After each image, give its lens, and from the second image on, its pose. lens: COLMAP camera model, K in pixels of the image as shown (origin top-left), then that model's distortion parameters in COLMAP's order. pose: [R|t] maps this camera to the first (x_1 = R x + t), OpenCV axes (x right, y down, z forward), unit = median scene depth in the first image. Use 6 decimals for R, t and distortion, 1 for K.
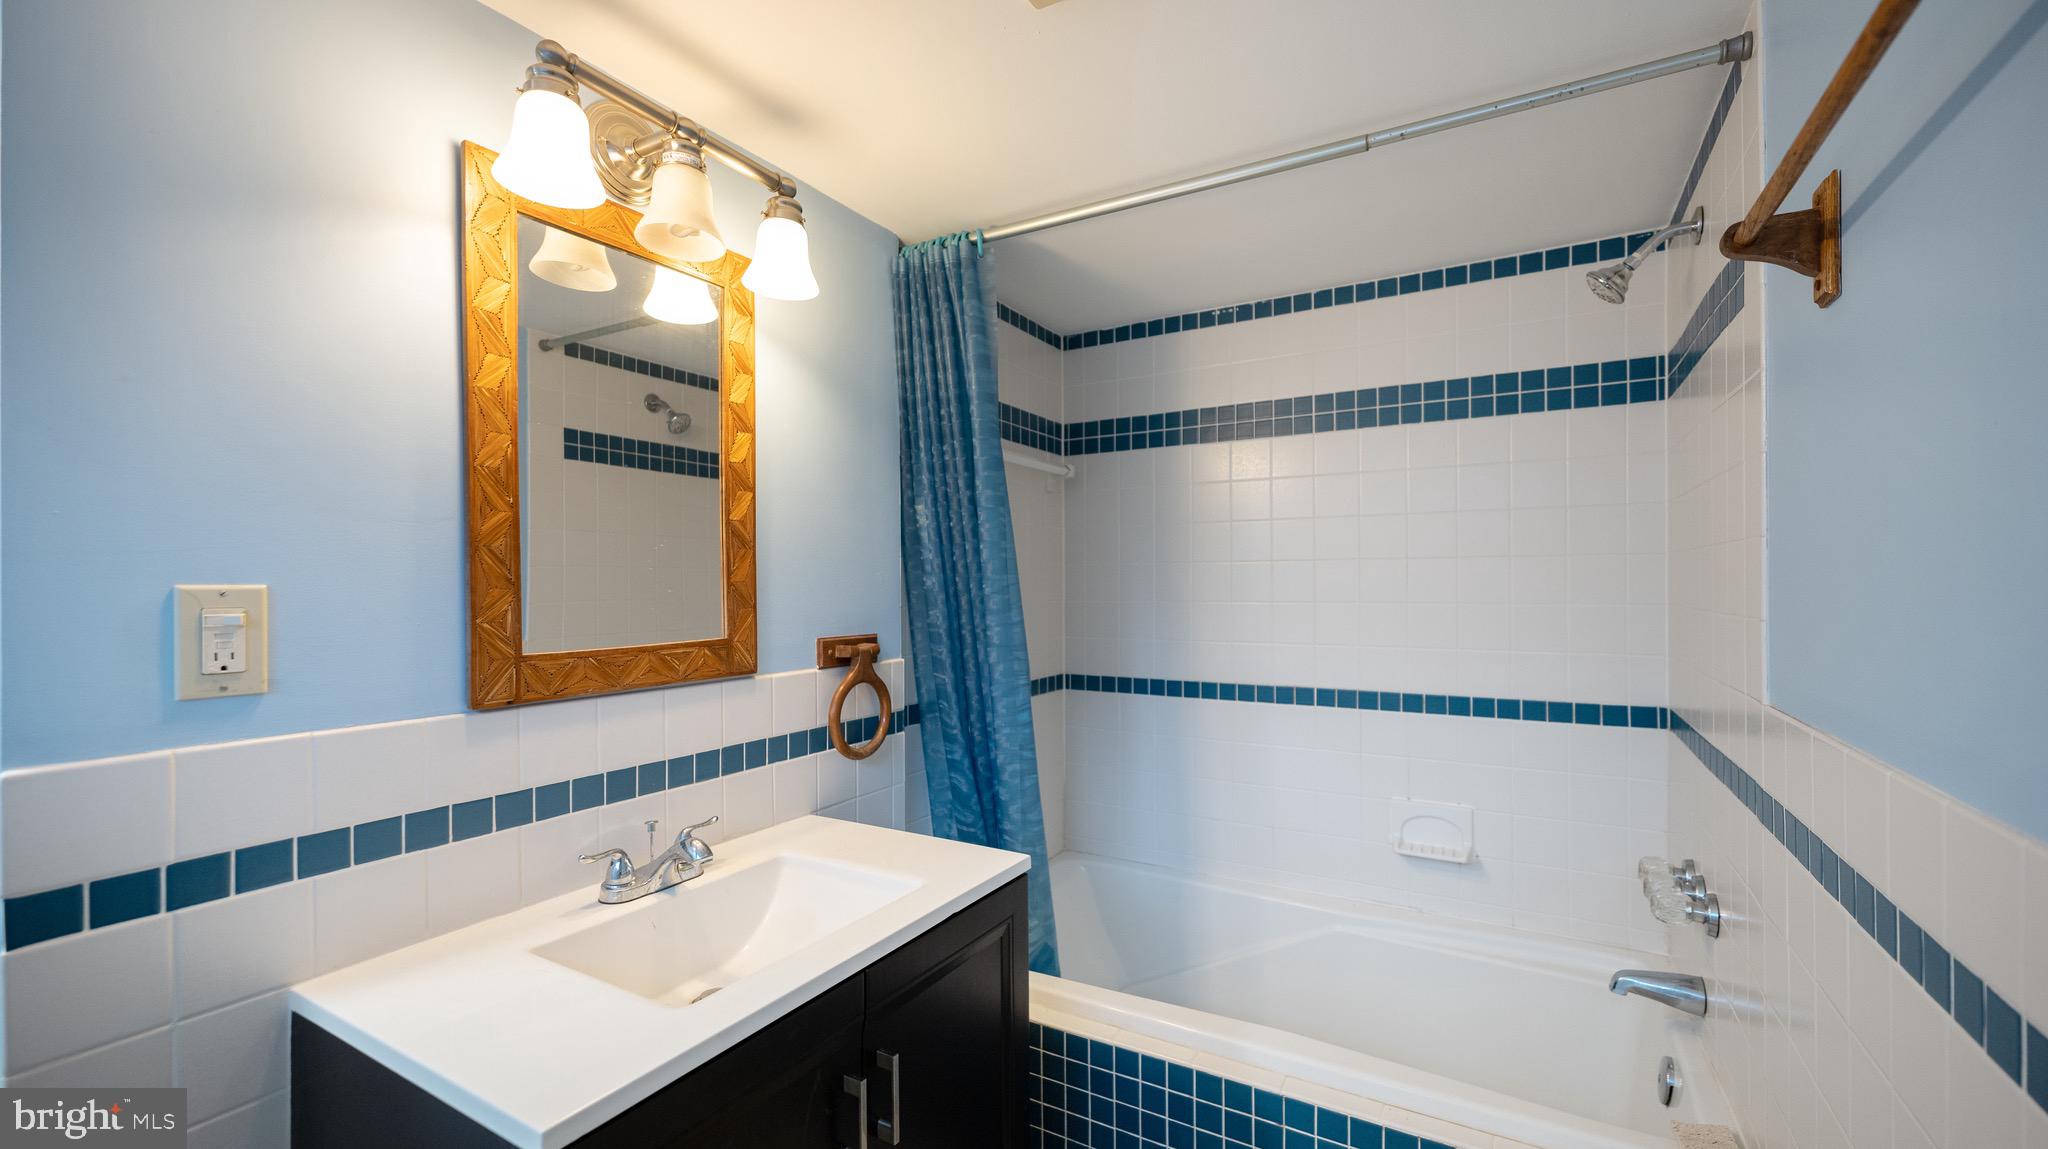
lens RADIAL K [[828.5, 0, 1021.6], [0, 828.5, 584.0], [0, 0, 1]] dist [0.004742, 0.000074]
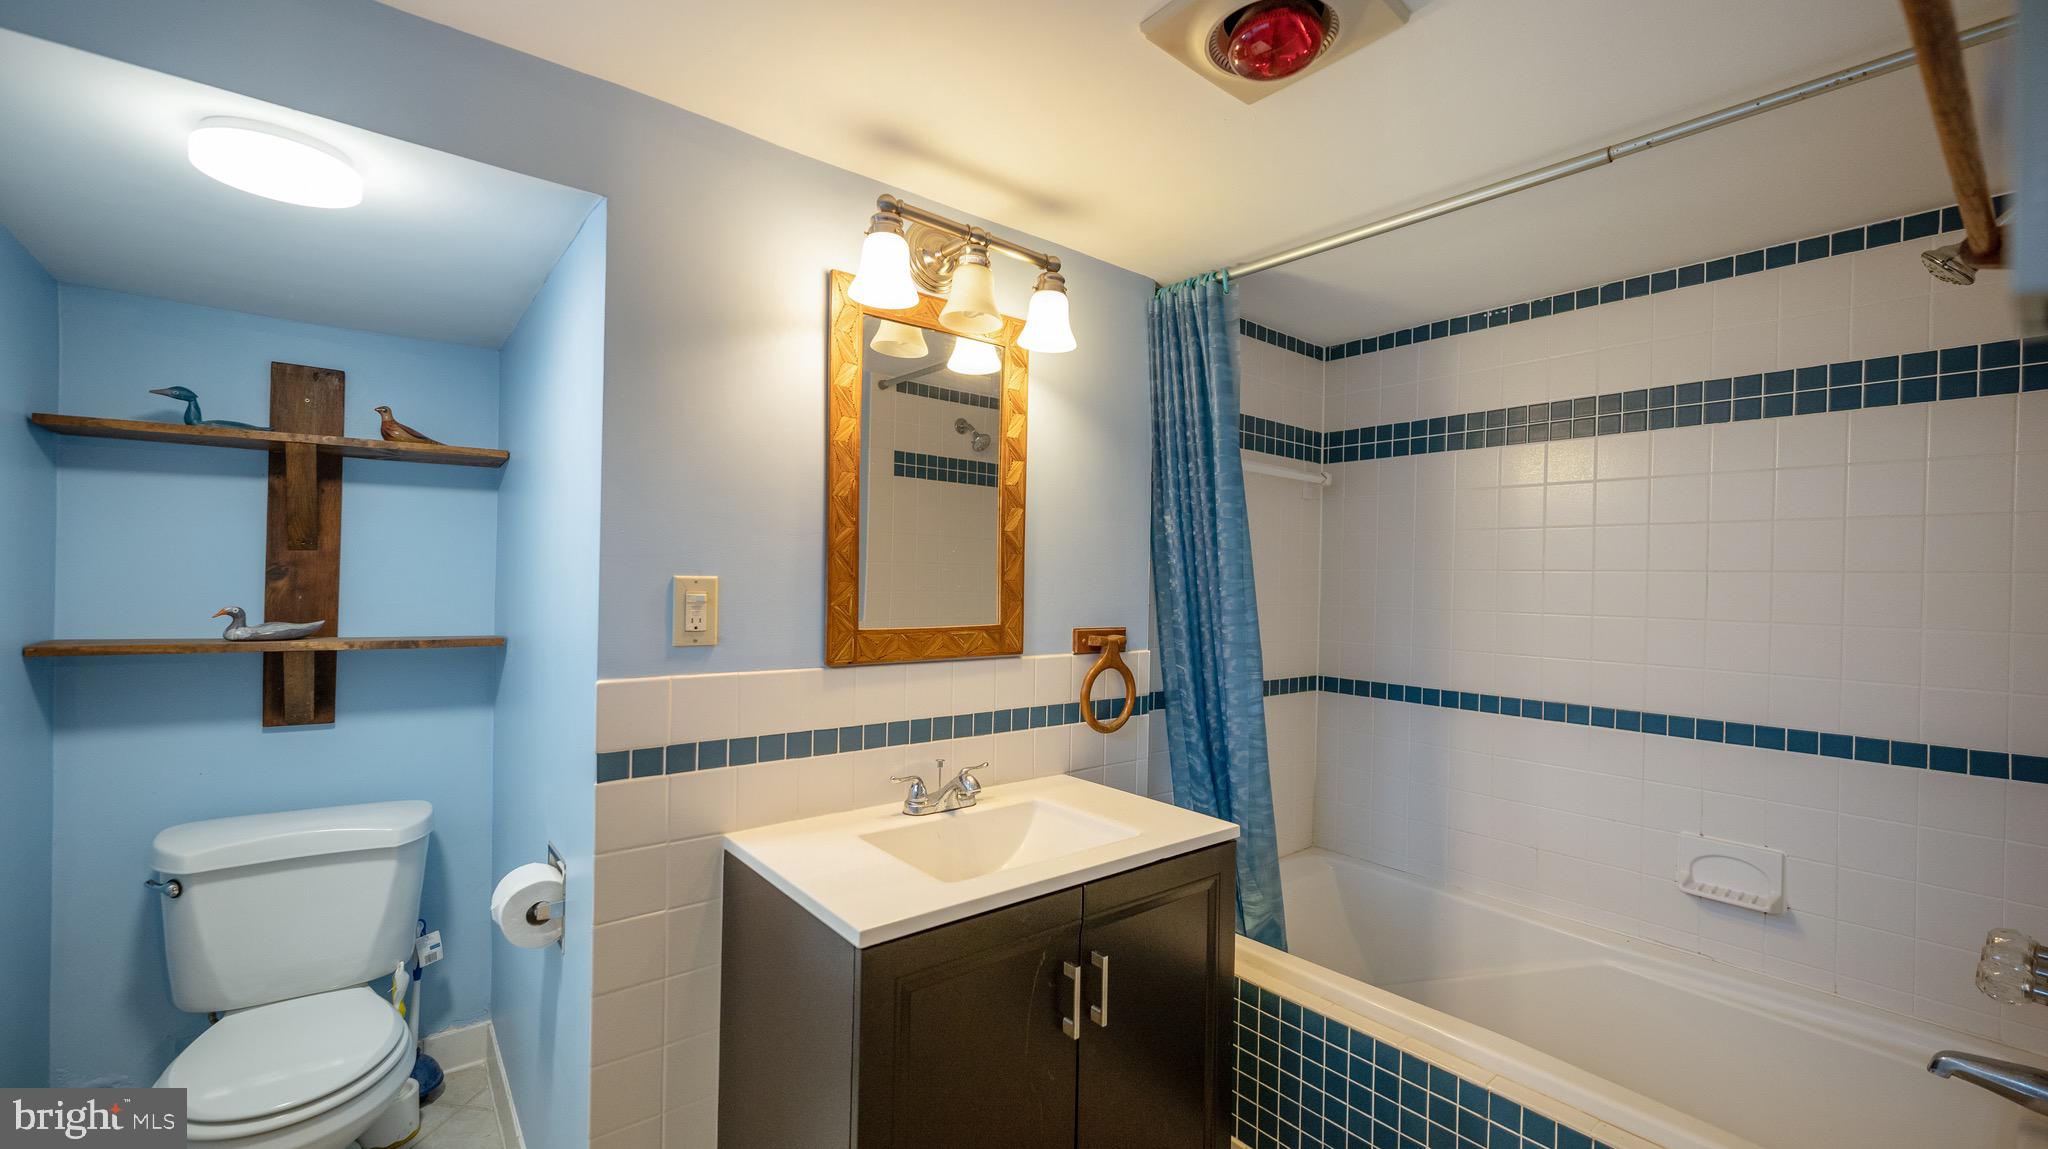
lens RADIAL K [[828.5, 0, 1021.6], [0, 828.5, 584.0], [0, 0, 1]] dist [0.004742, 0.000074]
pose [[0.937727, 0.026392, -0.346370, 0.090650], [-0.025343, 0.999650, 0.007558, -0.005774], [0.346448, 0.001690, 0.938068, -0.141342]]
